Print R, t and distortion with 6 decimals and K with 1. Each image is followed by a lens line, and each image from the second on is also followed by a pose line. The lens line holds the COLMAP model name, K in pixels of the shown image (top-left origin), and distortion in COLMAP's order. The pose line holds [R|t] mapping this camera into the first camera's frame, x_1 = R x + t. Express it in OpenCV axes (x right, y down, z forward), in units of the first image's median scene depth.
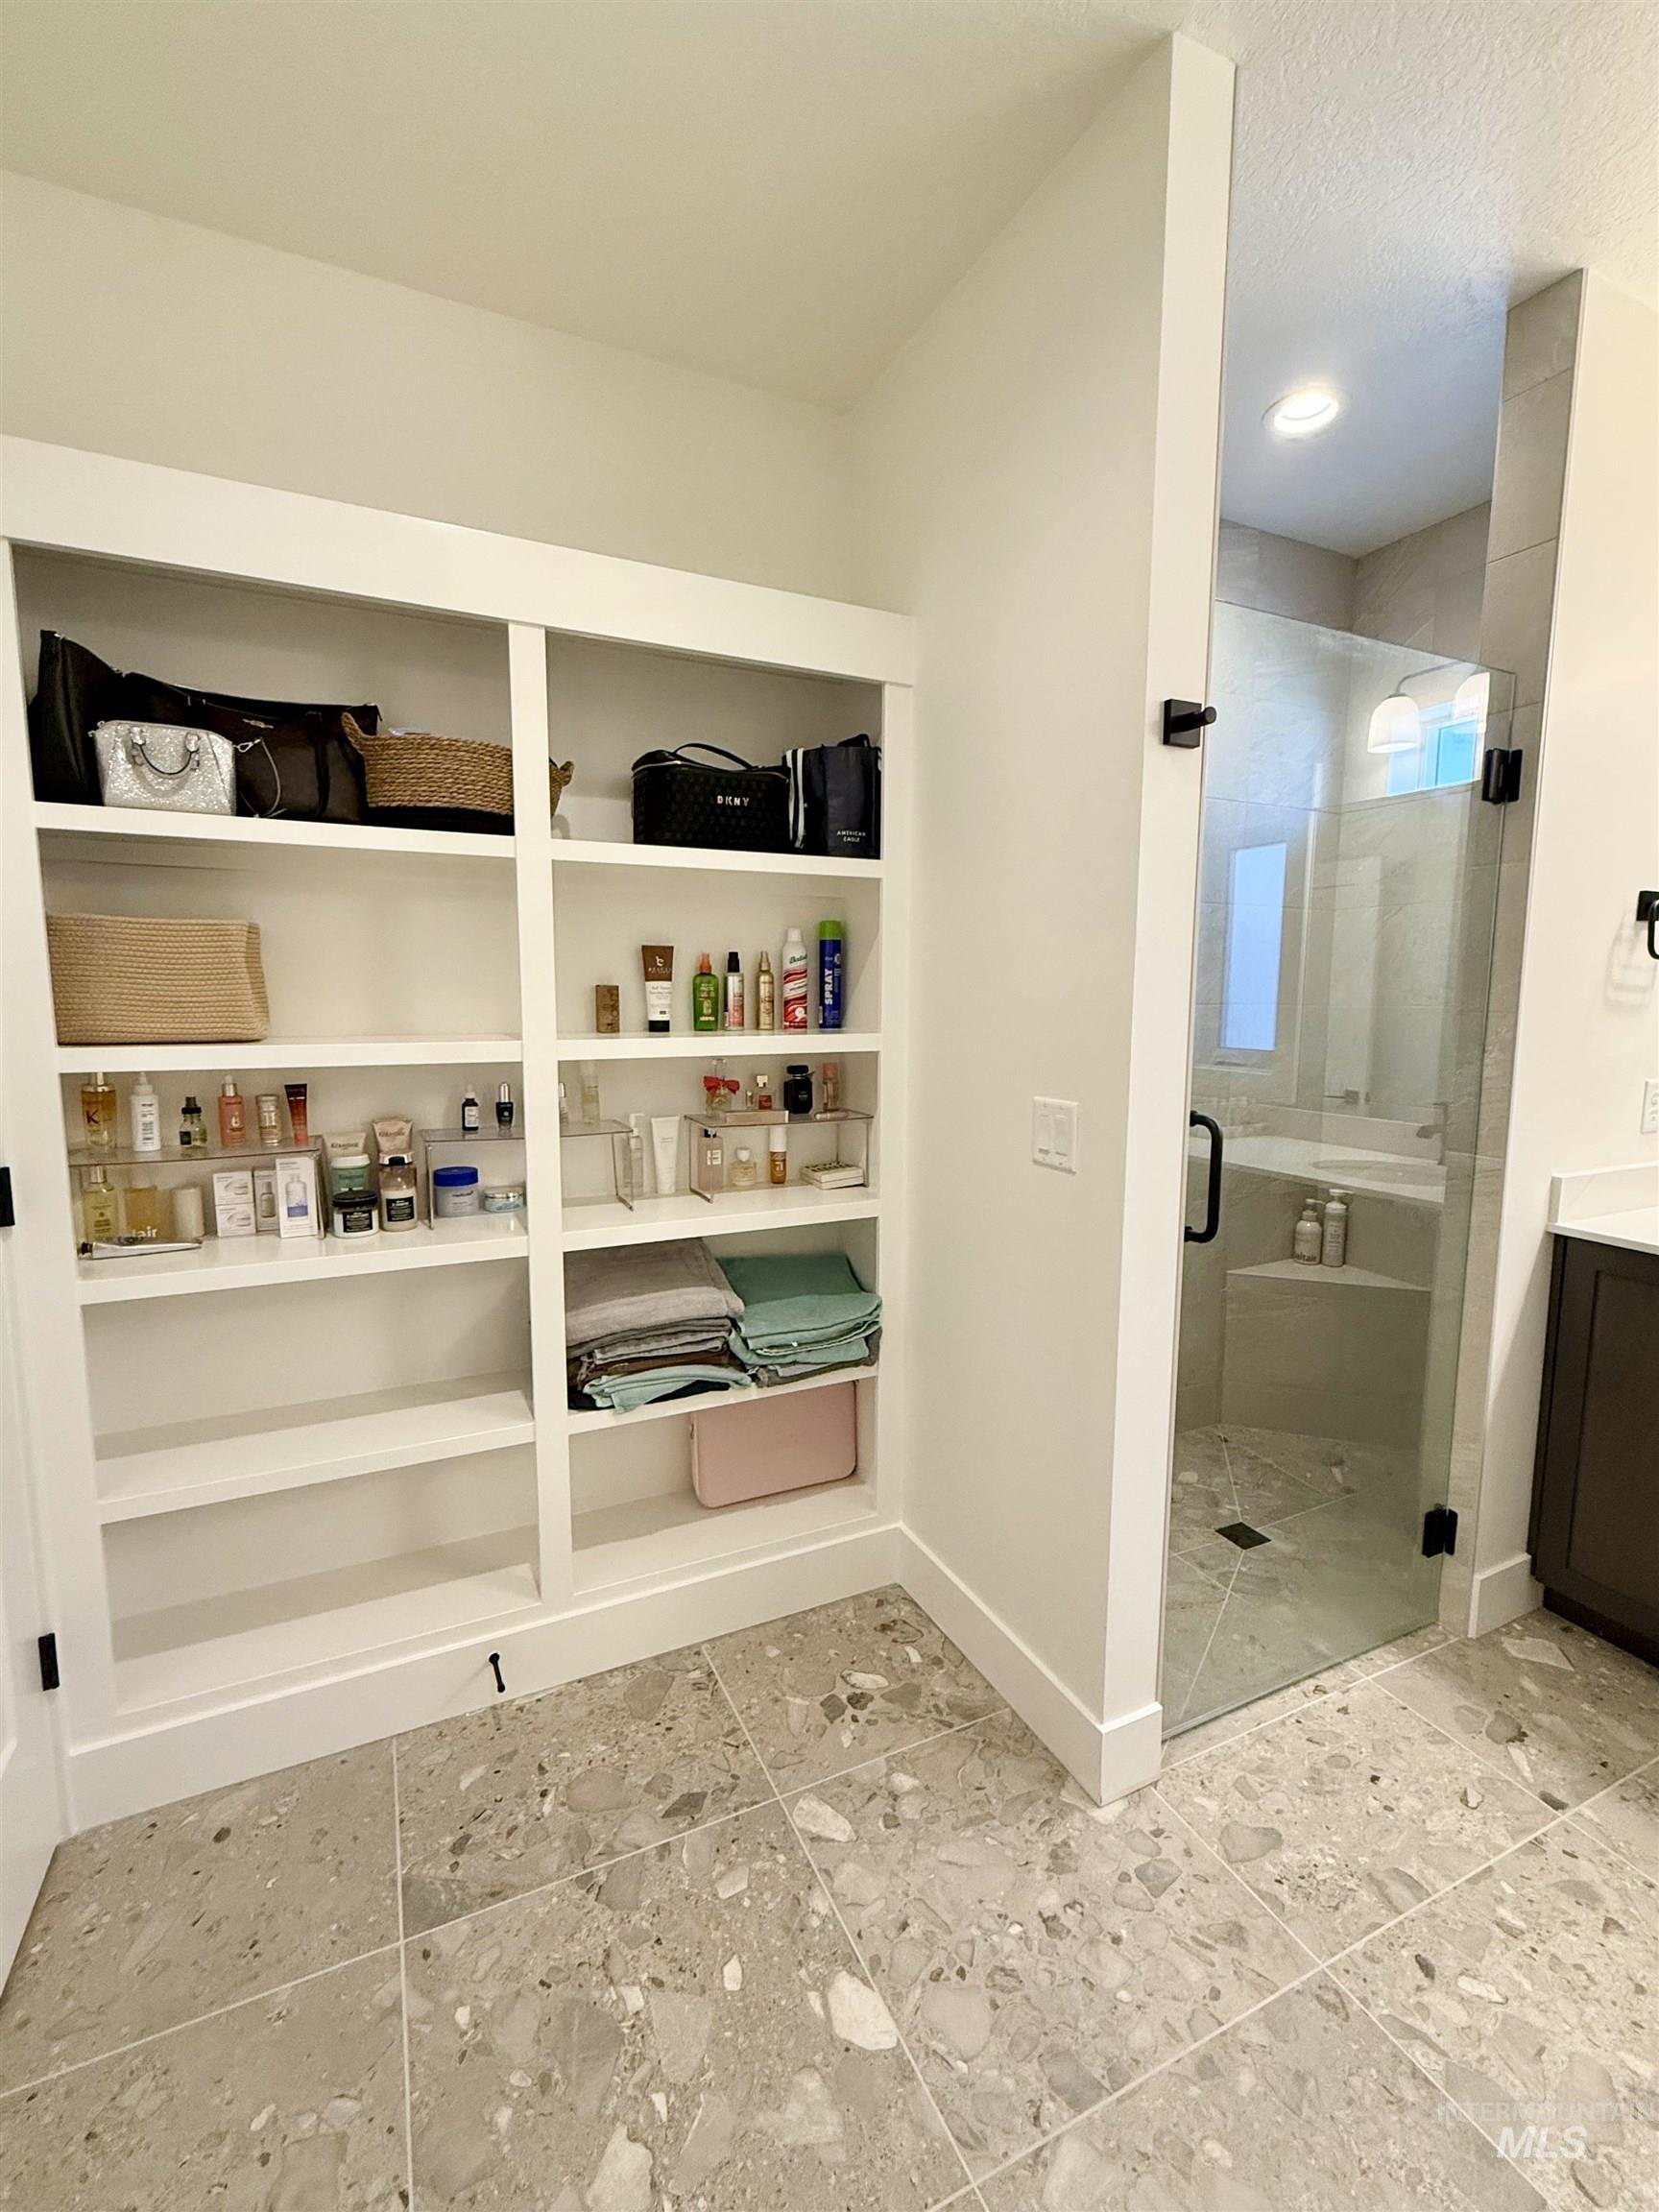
lens RADIAL K [[973.8, 0, 829.5], [0, 973.8, 1106.0], [0, 0, 1]] dist [-0.001162, 0.000480]
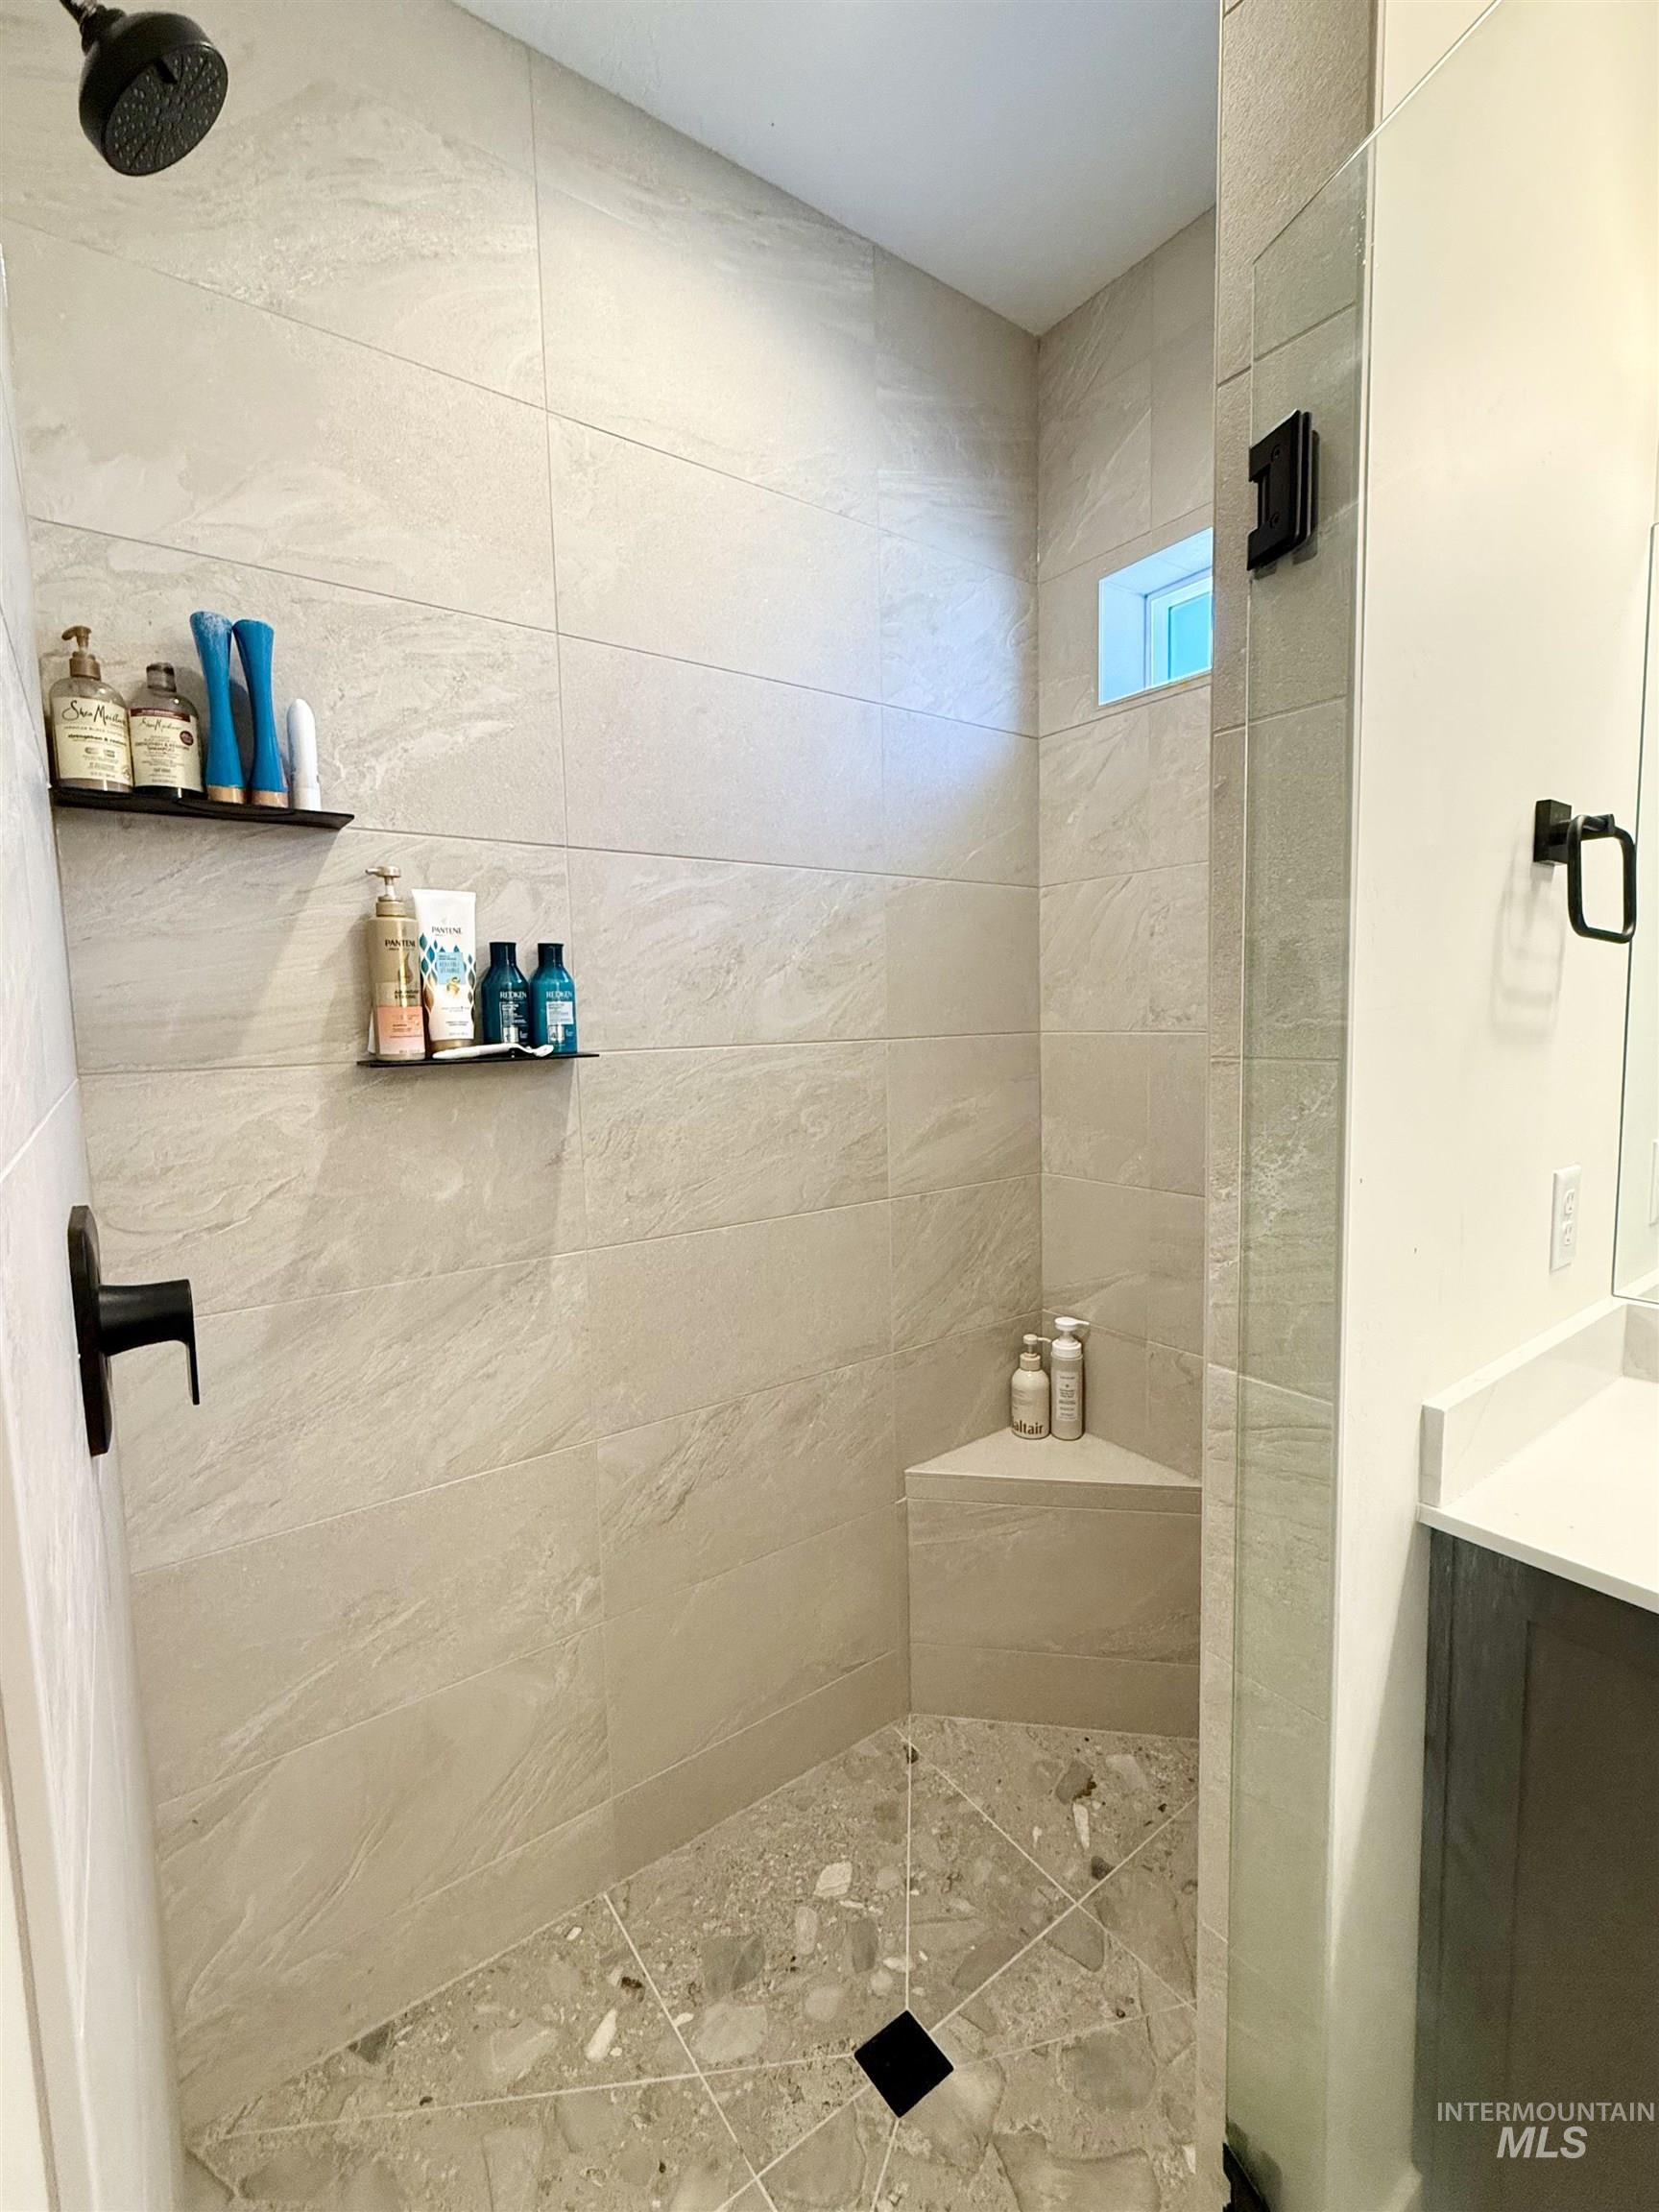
lens RADIAL K [[973.8, 0, 829.5], [0, 973.8, 1106.0], [0, 0, 1]] dist [-0.001162, 0.000480]
pose [[0.982176, -0.046165, 0.182208, 0.260424], [0.050744, 0.998500, -0.020547, -0.050486], [-0.180986, 0.029427, 0.983045, 0.397595]]
